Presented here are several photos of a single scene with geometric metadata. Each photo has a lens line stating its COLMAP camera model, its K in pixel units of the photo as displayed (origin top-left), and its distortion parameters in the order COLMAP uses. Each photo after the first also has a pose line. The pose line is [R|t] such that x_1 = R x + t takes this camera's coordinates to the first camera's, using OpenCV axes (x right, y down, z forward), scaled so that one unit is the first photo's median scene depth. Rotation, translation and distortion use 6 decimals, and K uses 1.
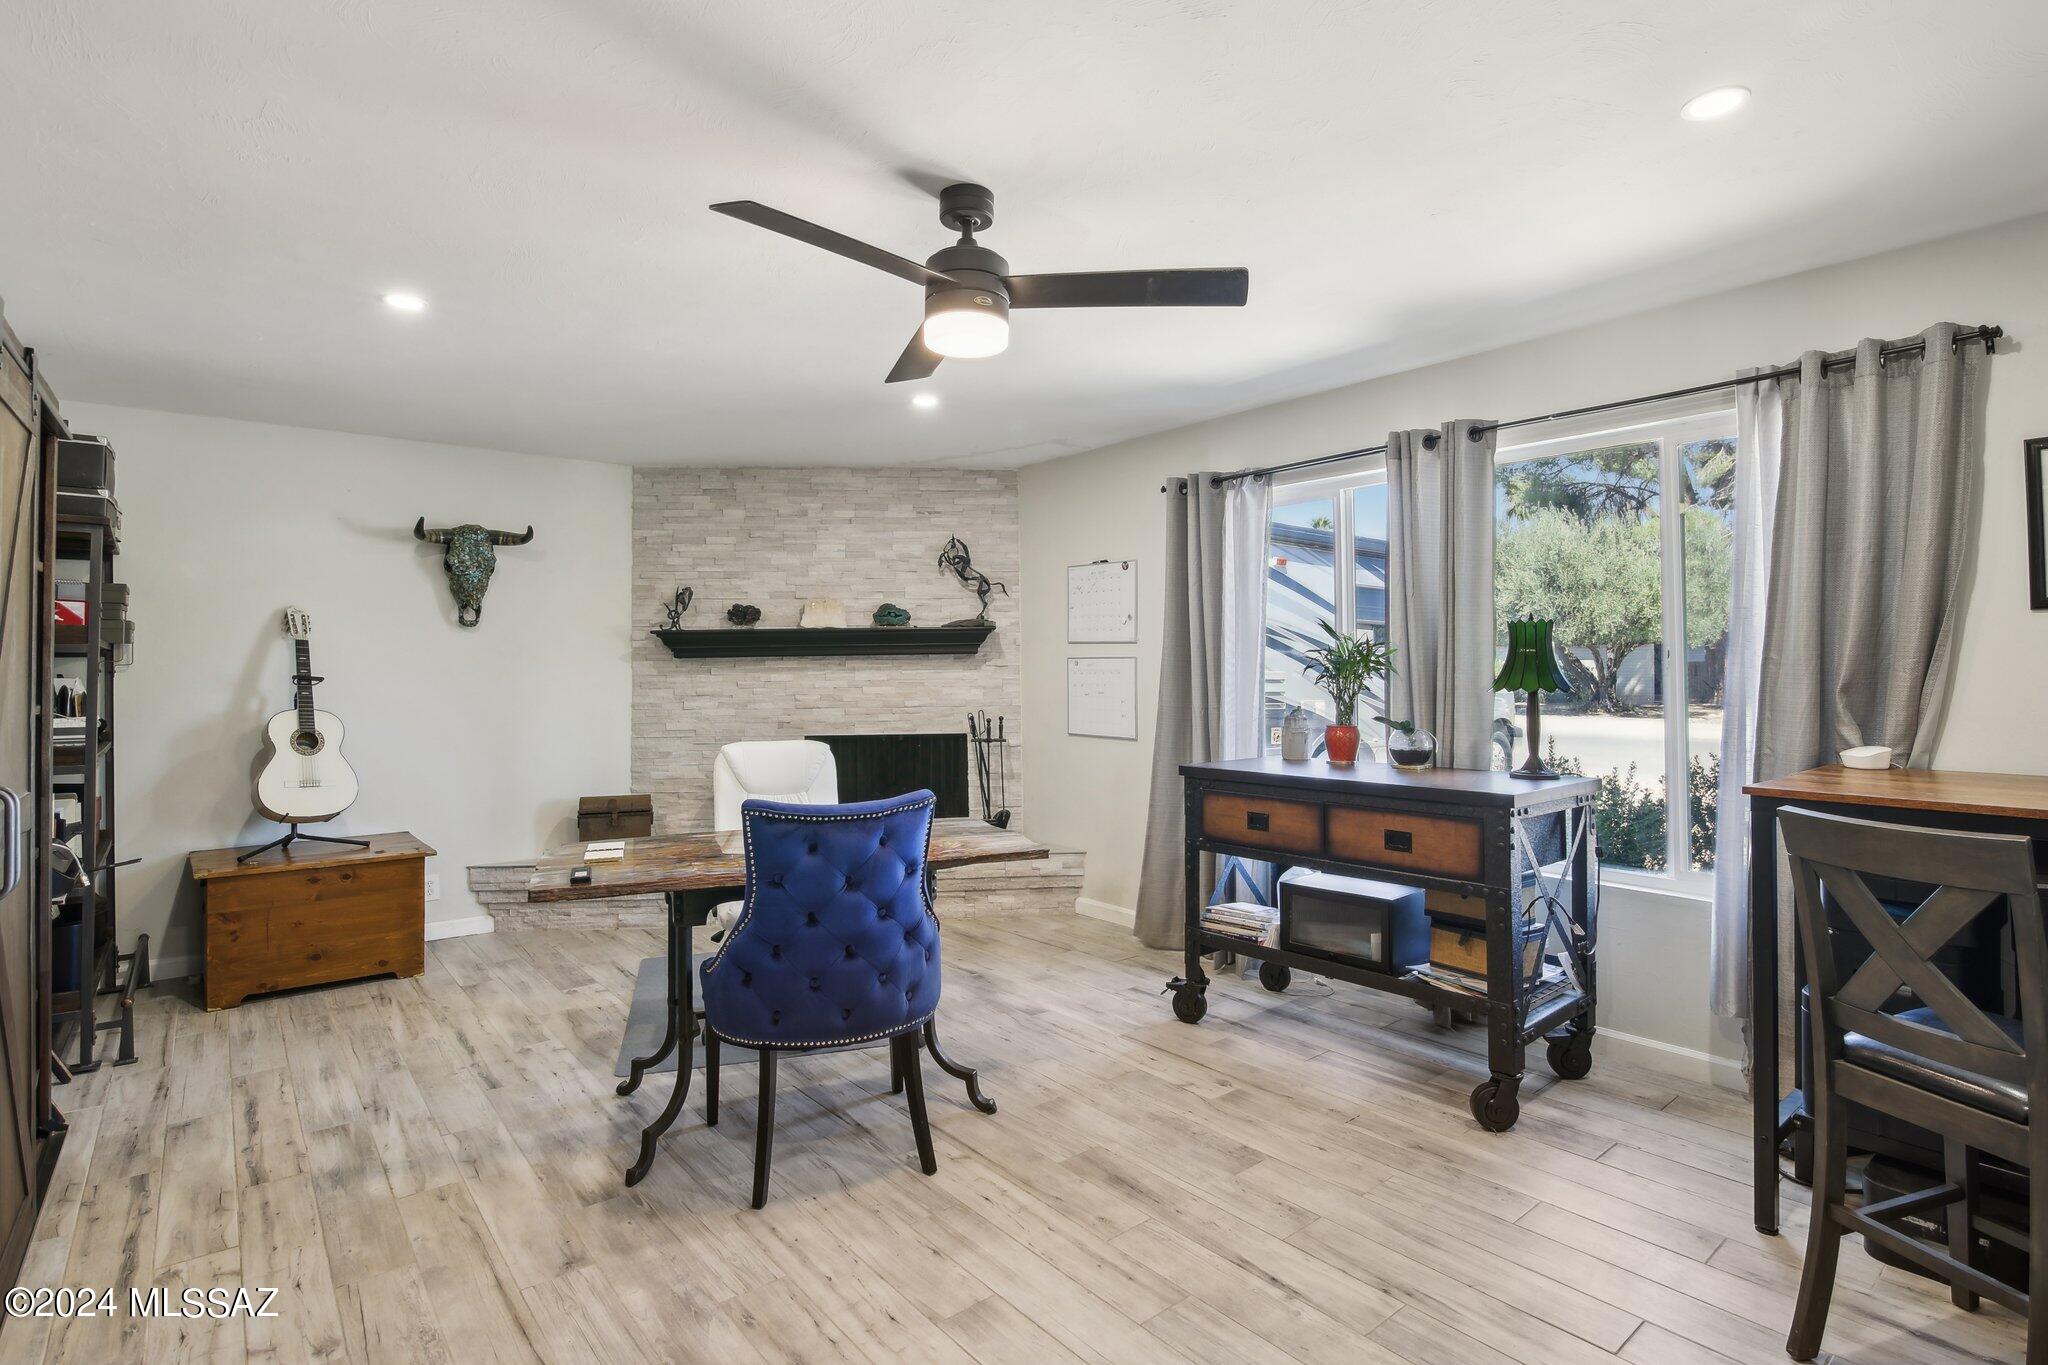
lens RADIAL K [[944.7, 0, 975.9], [0, 944.7, 648.9], [0, 0, 1]] dist [-0.021457, 0.001269]
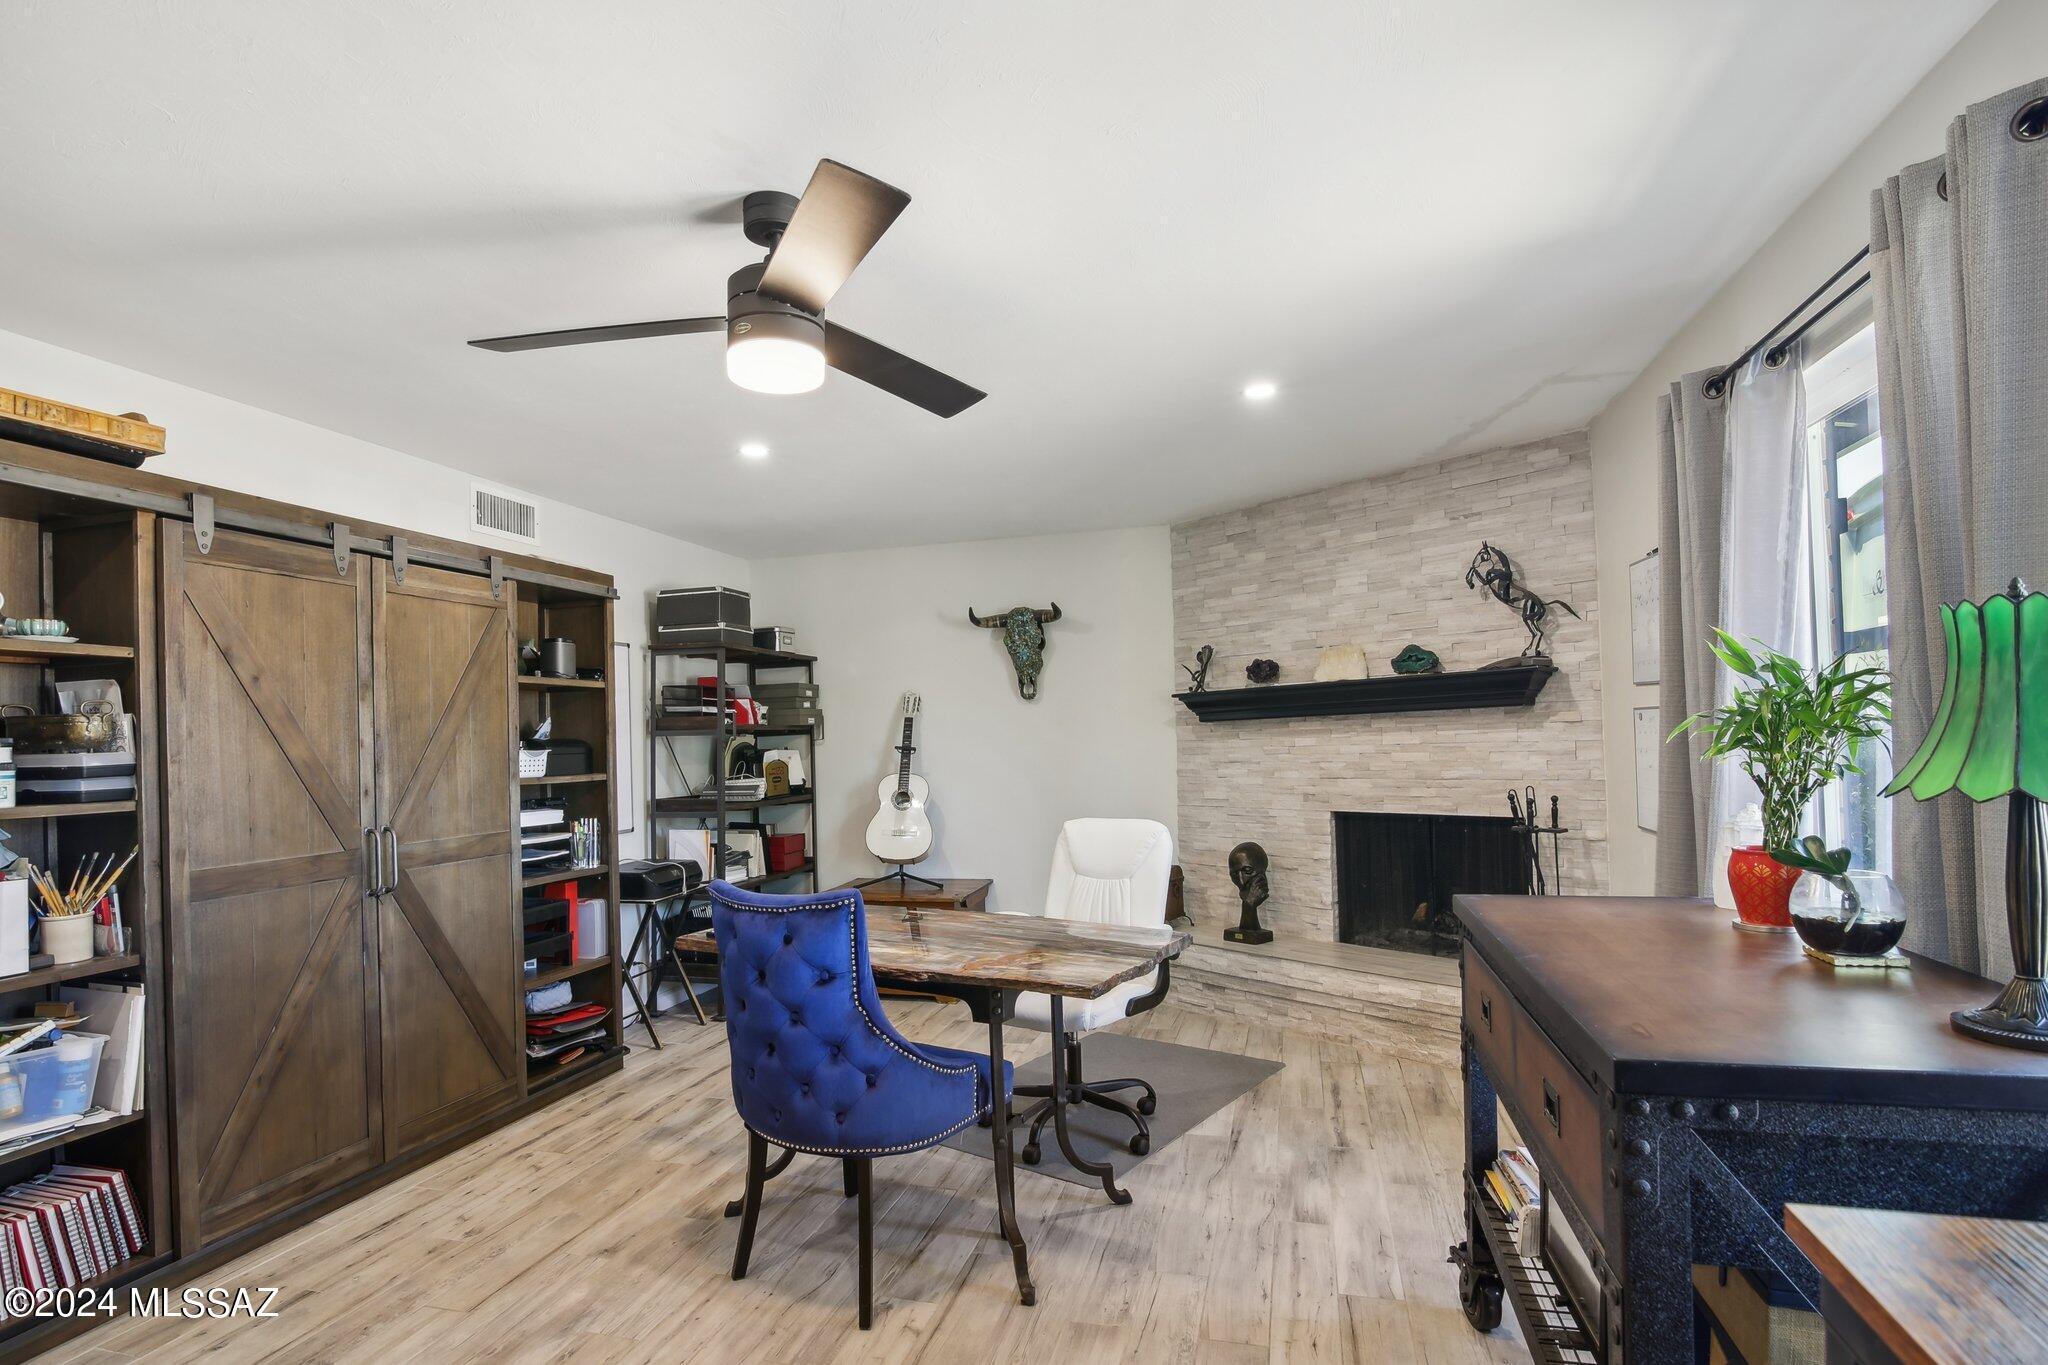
lens RADIAL K [[997.4, 0, 1047.6], [0, 997.4, 718.5], [0, 0, 1]] dist [-0.021095, 0.000431]
pose [[0.620316, -0.026152, -0.783916, 0.355638], [0.041907, 0.999122, -0.000171, -0.000099], [0.783231, -0.032745, 0.620867, 0.260338]]
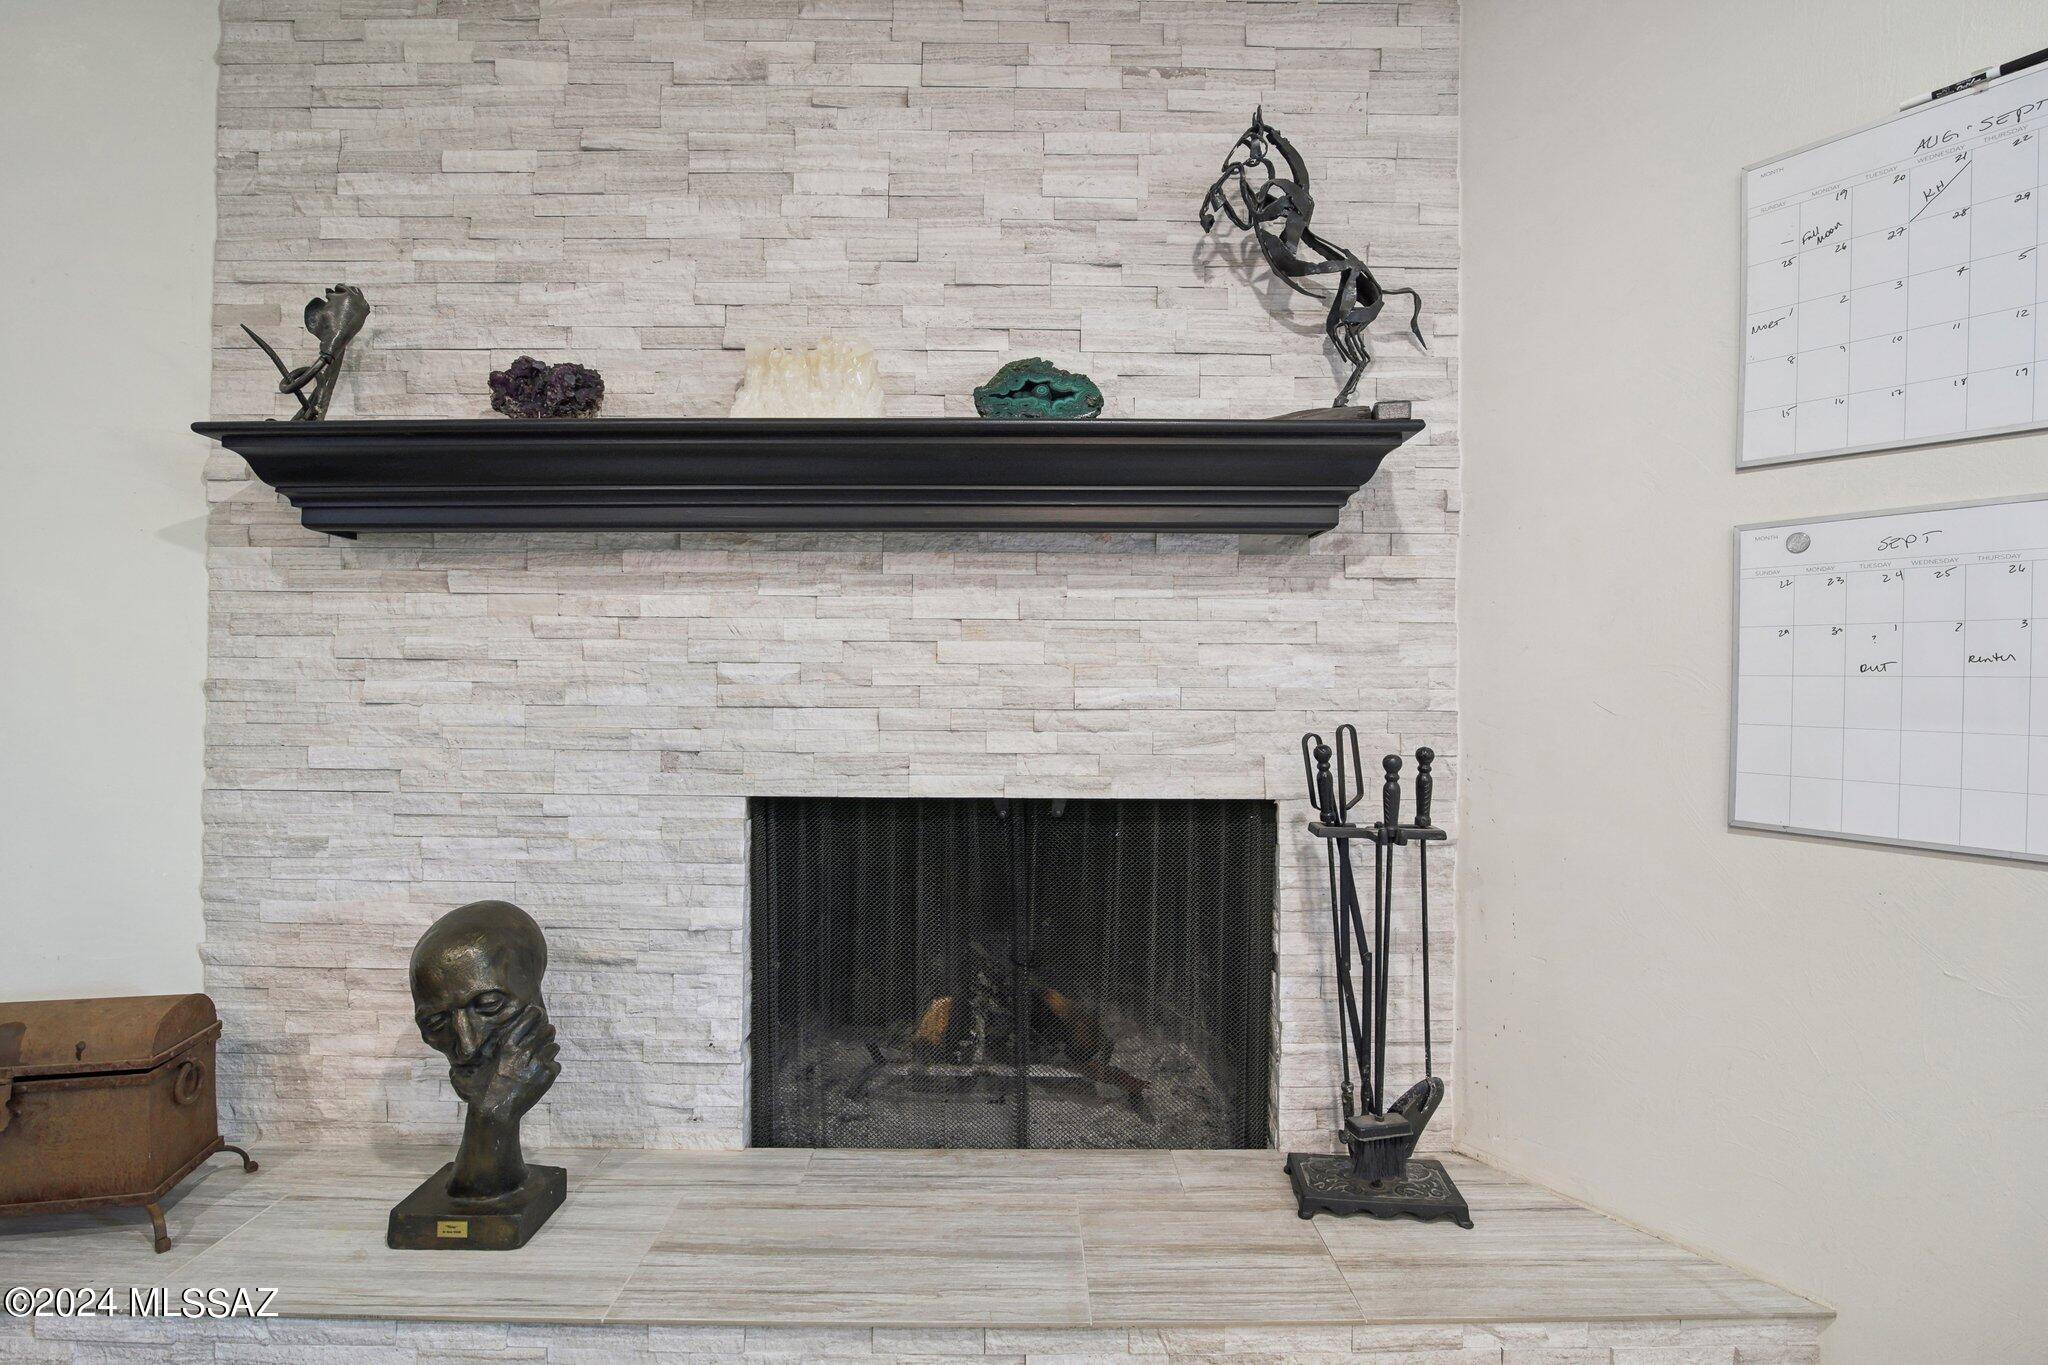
lens RADIAL K [[892.7, 0, 1022.6], [0, 892.7, 696.4], [0, 0, 1]] dist [-0.017776, 0.000290]
pose [[0.999014, 0.018623, -0.040290, -0.080724], [-0.017378, 0.999368, 0.031025, 0.049108], [0.040842, -0.030294, 0.998706, 0.715552]]
